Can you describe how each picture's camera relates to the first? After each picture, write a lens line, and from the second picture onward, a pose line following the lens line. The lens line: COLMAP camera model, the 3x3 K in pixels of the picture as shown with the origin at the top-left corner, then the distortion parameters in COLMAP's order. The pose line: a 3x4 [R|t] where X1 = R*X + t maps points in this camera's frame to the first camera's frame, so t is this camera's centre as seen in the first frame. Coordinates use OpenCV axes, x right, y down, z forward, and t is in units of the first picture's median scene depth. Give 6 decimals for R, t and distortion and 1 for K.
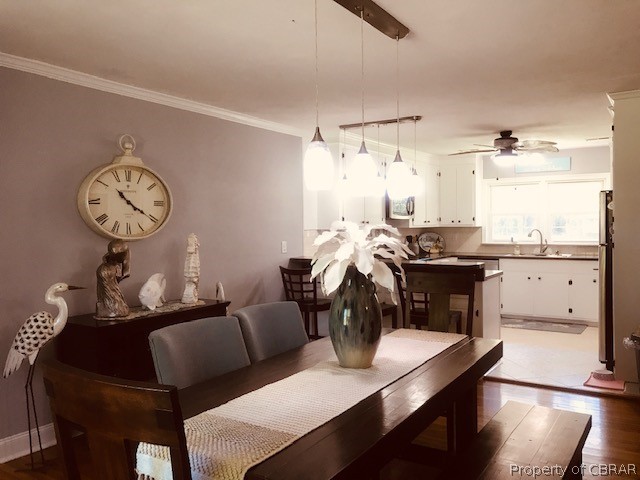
lens RADIAL K [[526.5, 0, 321.0], [0, 526.5, 235.5], [0, 0, 1]] dist [0.064661, -0.094091]
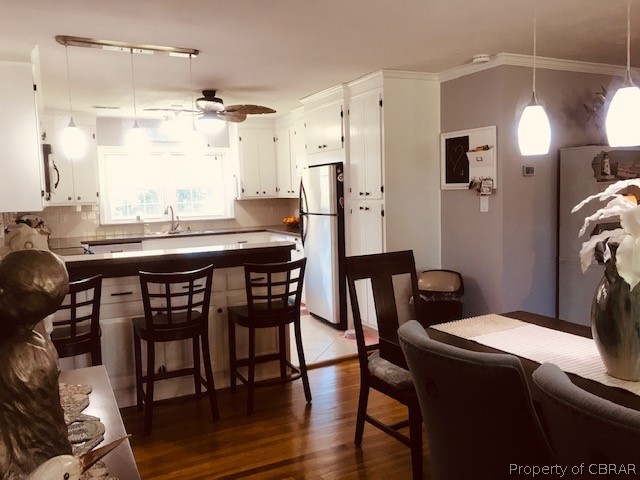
lens RADIAL K [[526.5, 0, 321.0], [0, 526.5, 235.5], [0, 0, 1]] dist [0.064661, -0.094091]
pose [[0.497345, -0.070468, 0.864686, -0.257429], [0.041862, 0.997484, 0.057213, -0.000813], [-0.866542, 0.007743, 0.499044, 0.316510]]
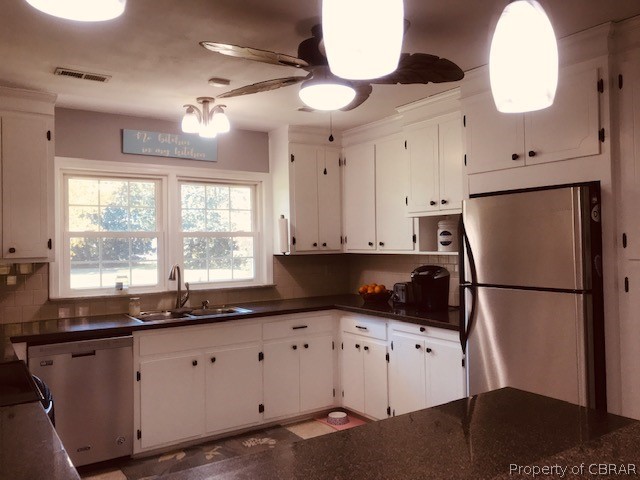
lens RADIAL K [[526.5, 0, 321.0], [0, 526.5, 235.5], [0, 0, 1]] dist [0.064661, -0.094091]
pose [[0.396240, 0.026113, 0.917775, -0.020492], [0.031609, 0.998615, -0.042060, -0.013499], [-0.917603, 0.045676, 0.394866, 0.657049]]
